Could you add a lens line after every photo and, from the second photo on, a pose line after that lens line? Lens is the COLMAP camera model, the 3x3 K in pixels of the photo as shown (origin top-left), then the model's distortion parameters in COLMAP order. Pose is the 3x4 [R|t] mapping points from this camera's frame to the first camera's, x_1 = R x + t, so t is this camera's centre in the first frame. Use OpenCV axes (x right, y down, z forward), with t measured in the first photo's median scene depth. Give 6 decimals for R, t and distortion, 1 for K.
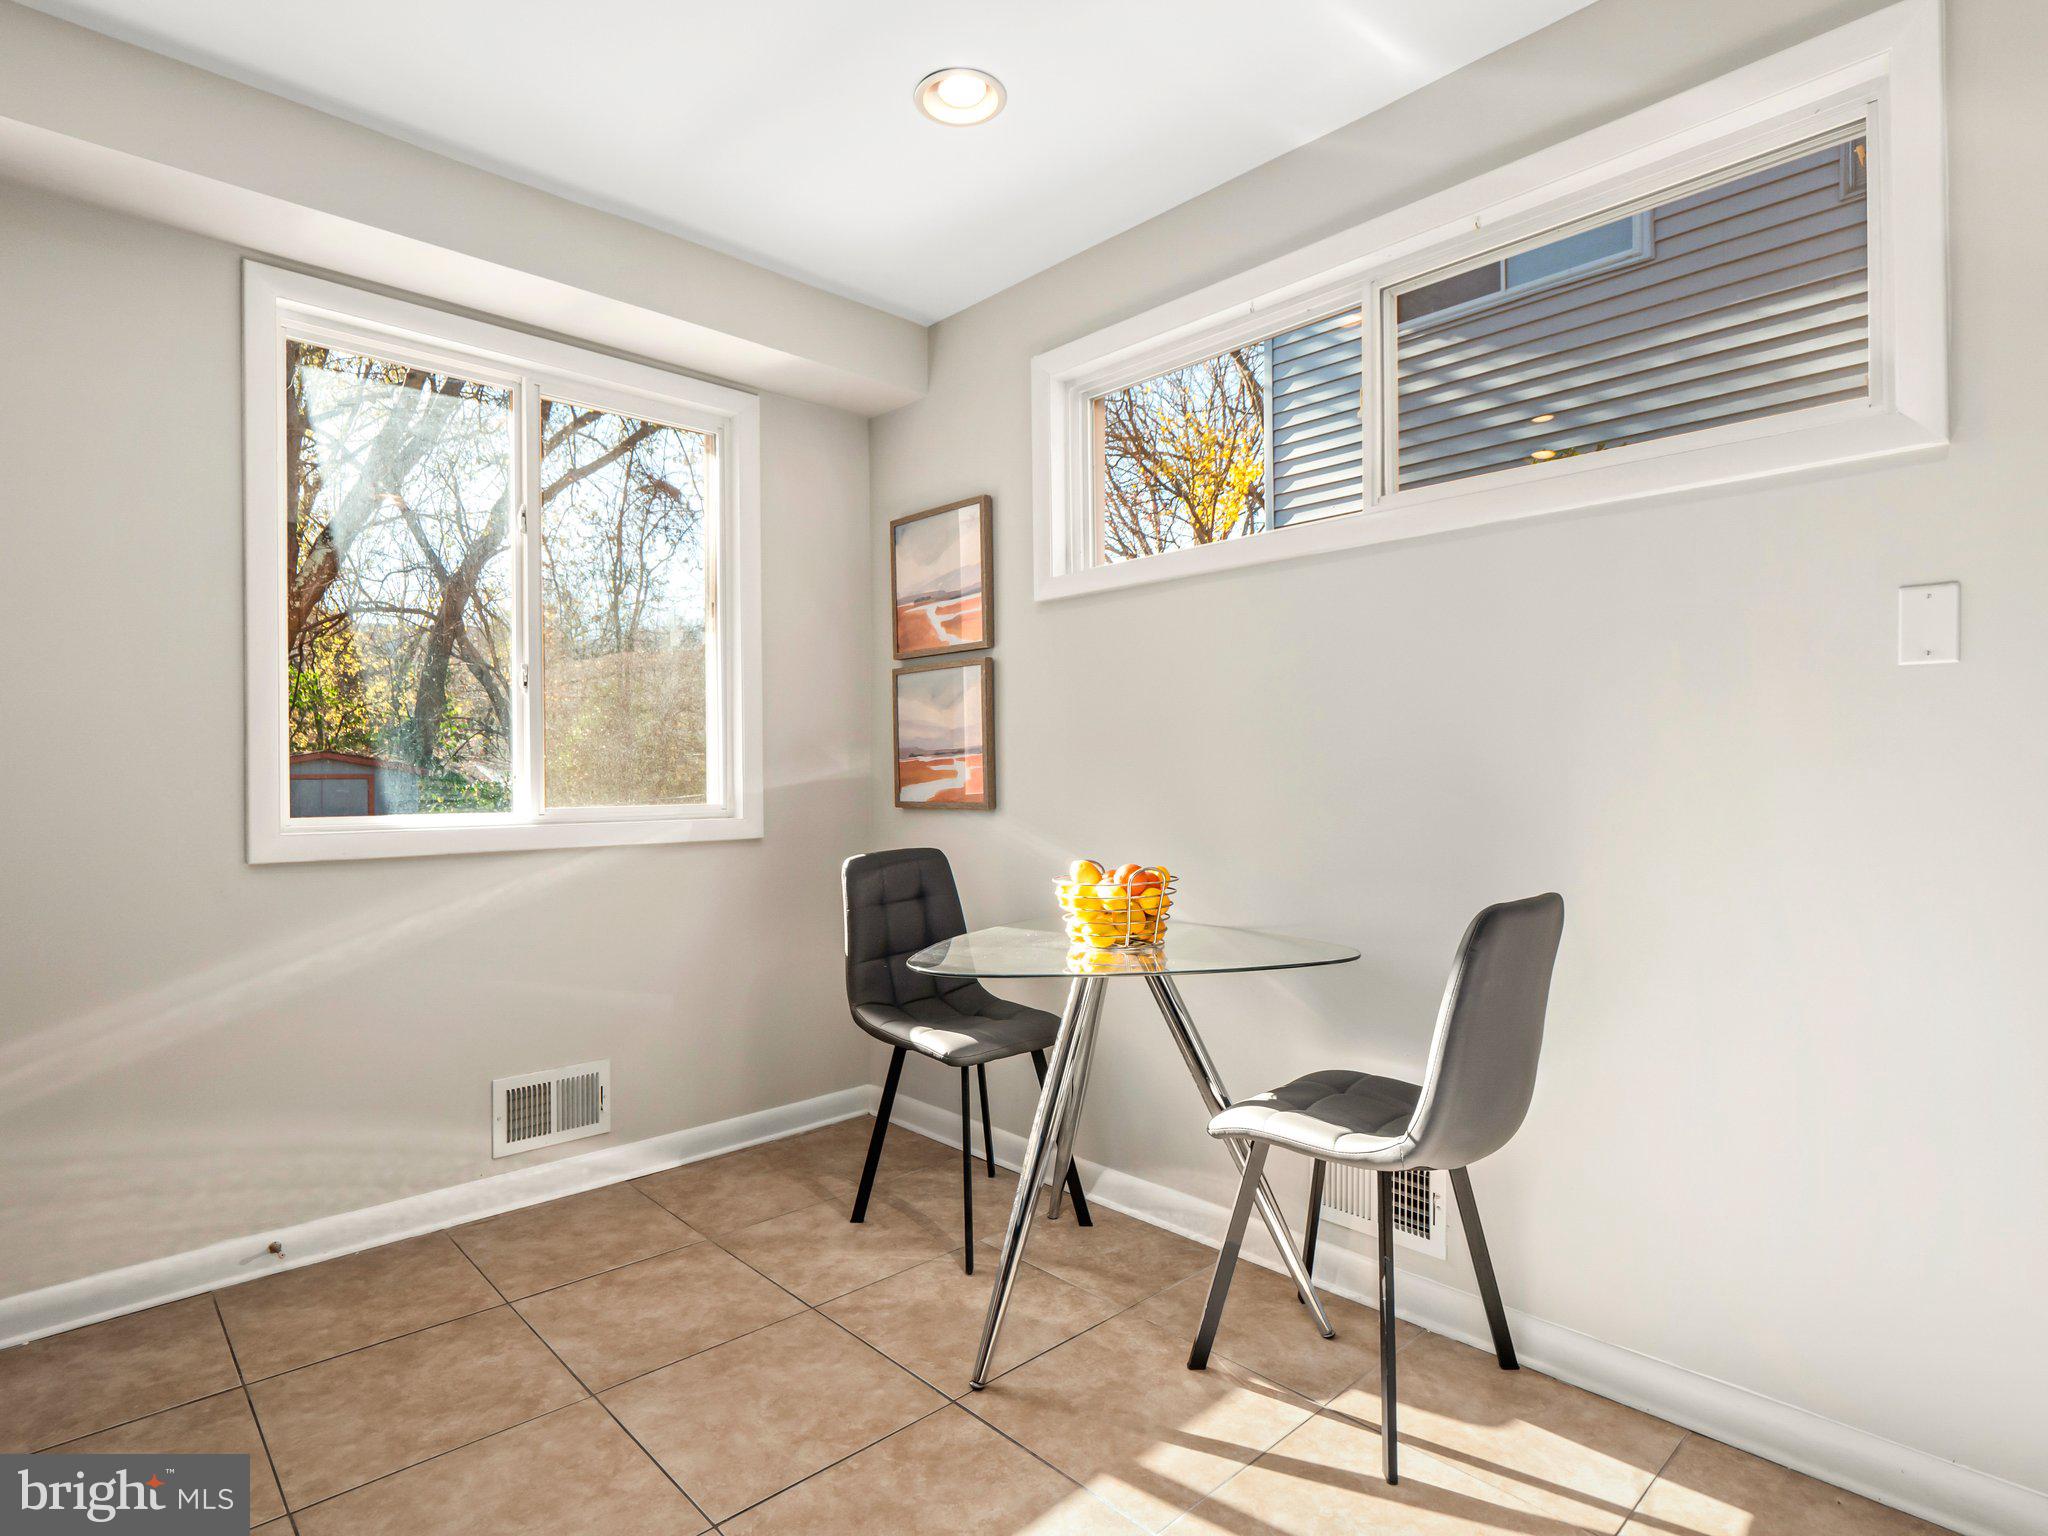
lens RADIAL K [[1061.6, 0, 1024.0], [0, 1061.6, 772.7], [0, 0, 1]] dist [-0.003556, -0.001005]
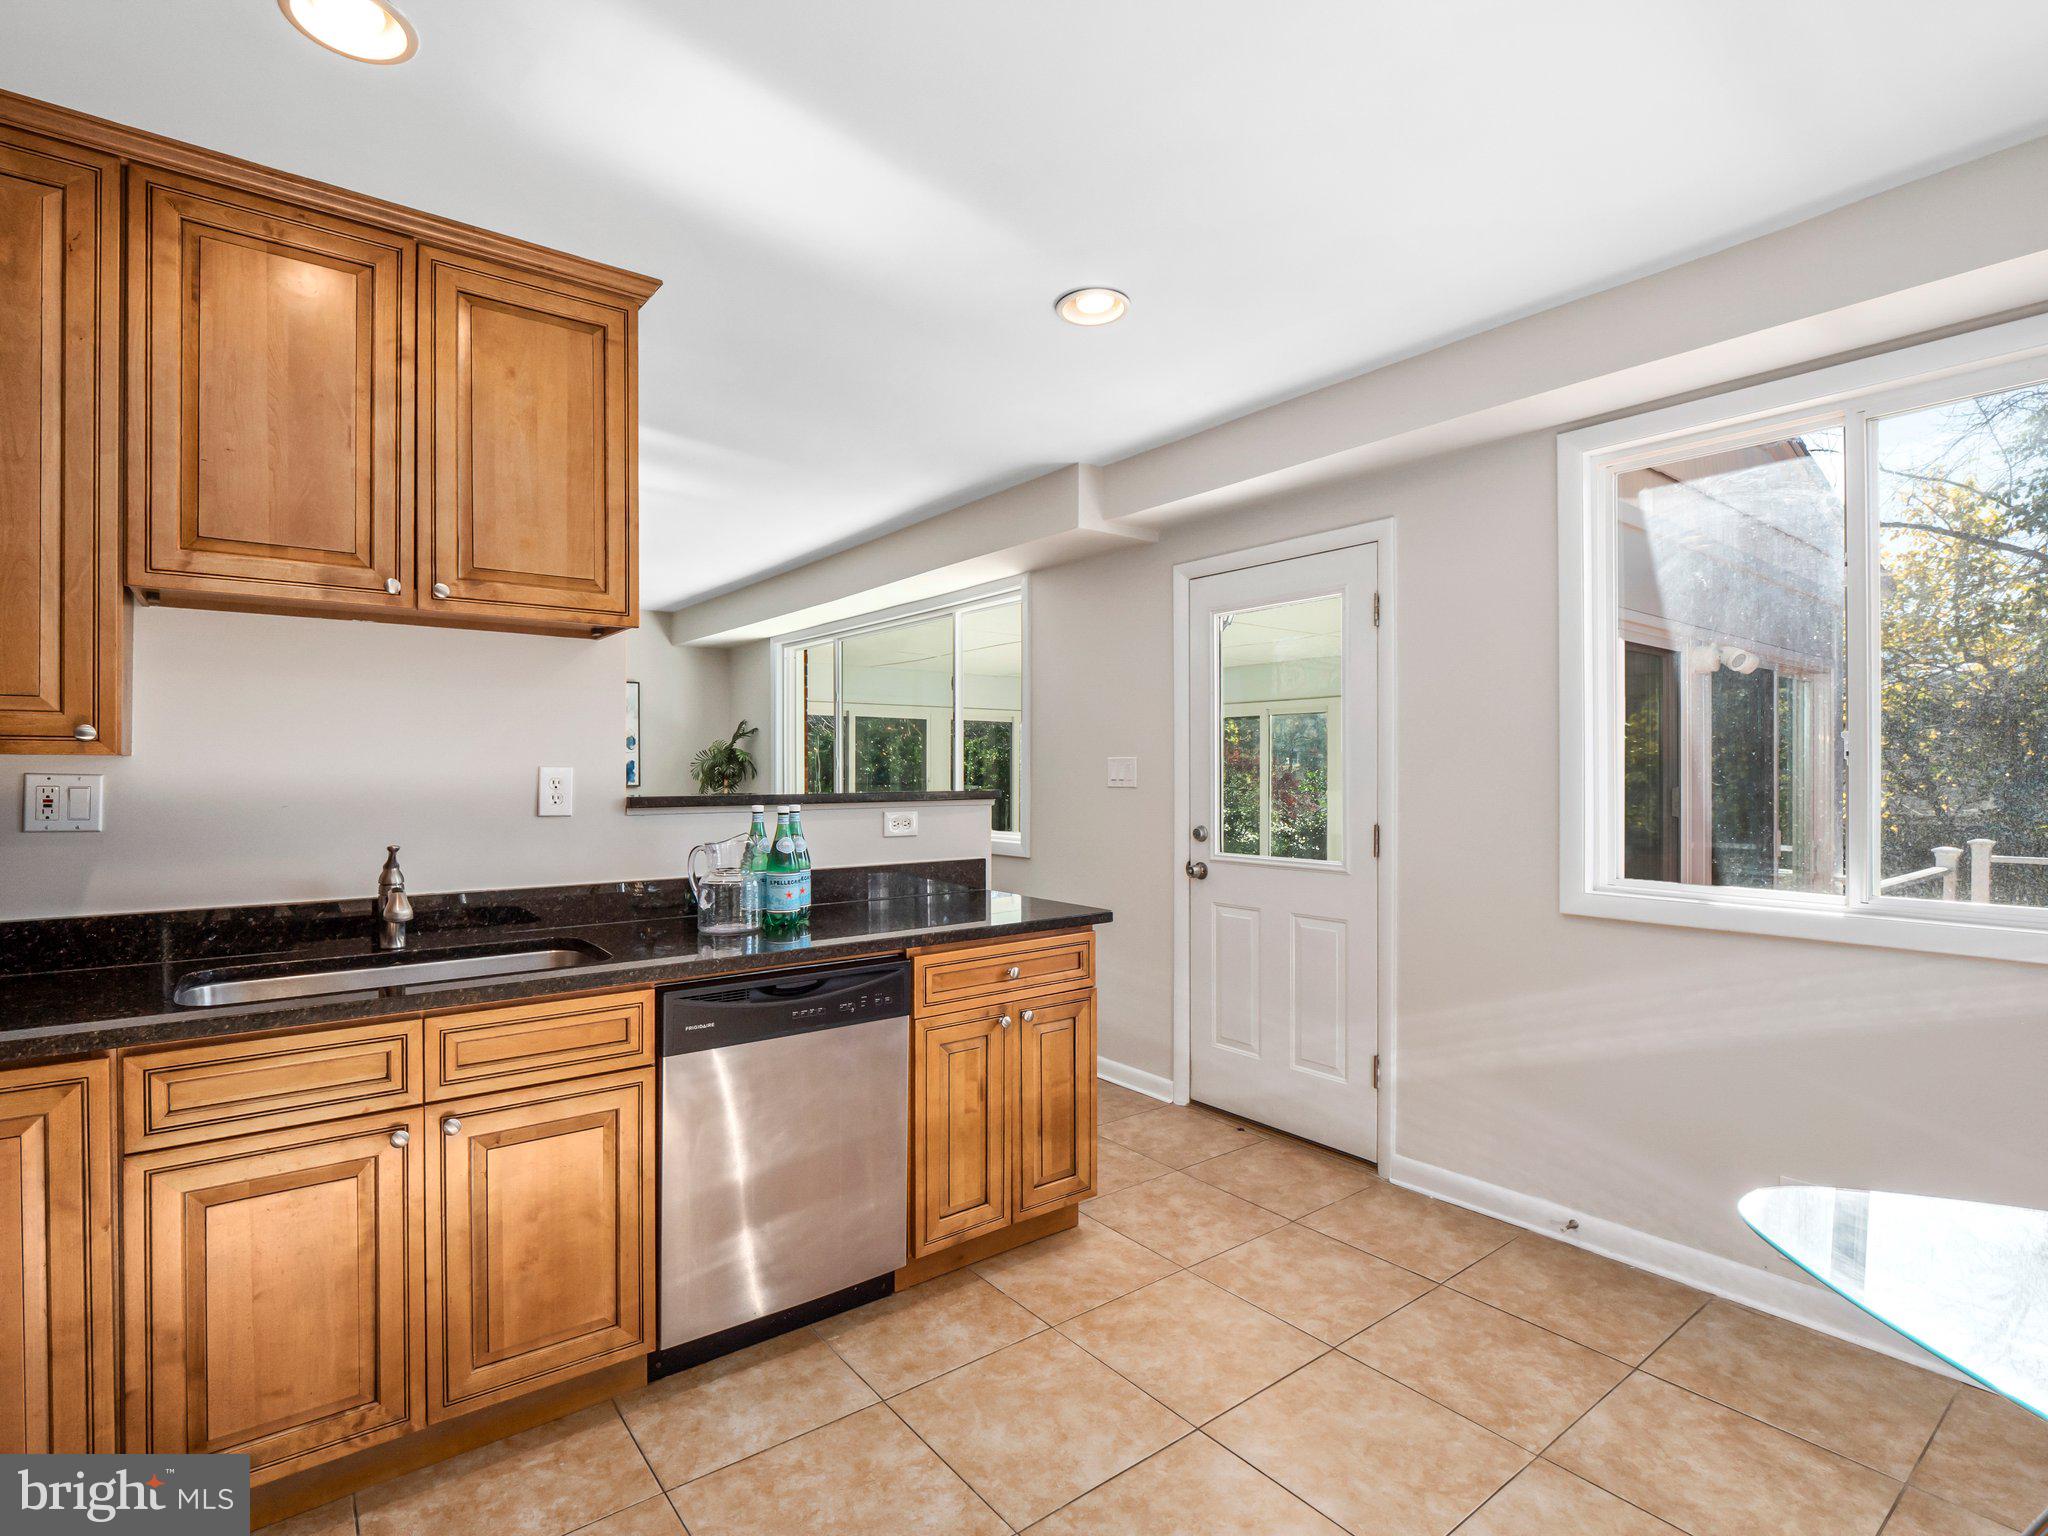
lens RADIAL K [[999.0, 0, 1010.0], [0, 999.0, 771.7], [0, 0, 1]] dist [-0.011204, -0.005055]
pose [[-0.105482, 0.003908, -0.994413, 0.526419], [0.000040, 0.999992, 0.003926, -0.088699], [0.994421, 0.000375, -0.105482, 0.472932]]
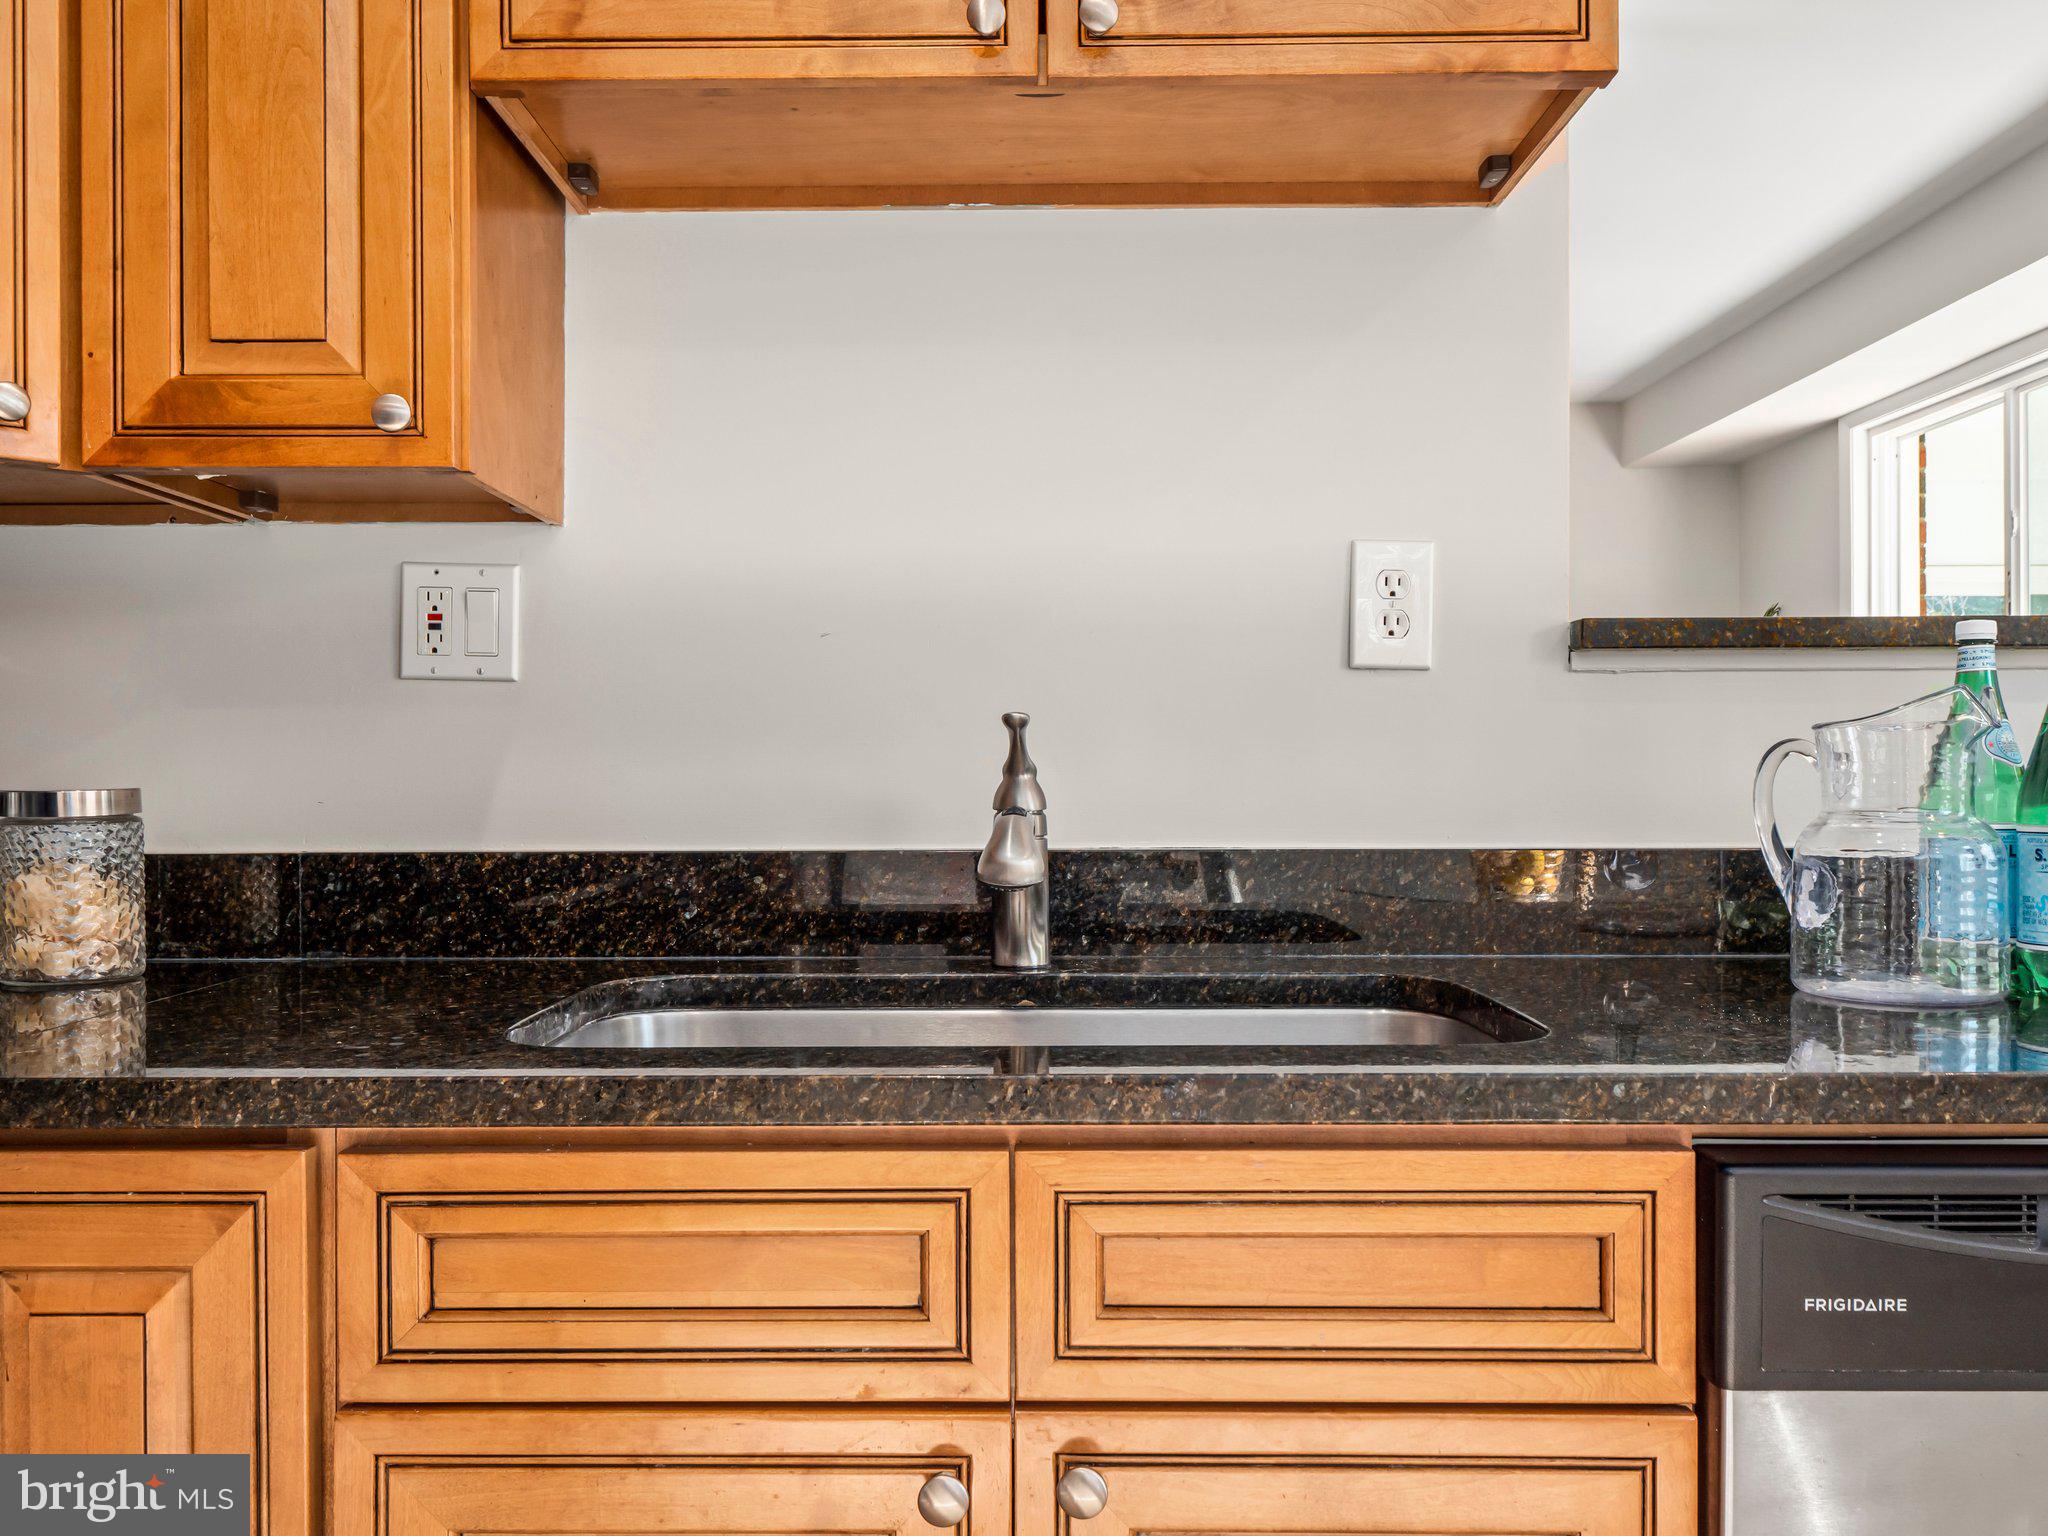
lens RADIAL K [[1647.0, 0, 1022.2], [0, 1647.0, 771.9], [0, 0, 1]] dist [0.008190, -0.008661]
pose [[-0.693439, -0.000928, -0.720515, 0.307311], [0.003815, 0.999980, -0.004960, -0.036370], [0.720506, -0.006188, -0.693422, 0.348523]]
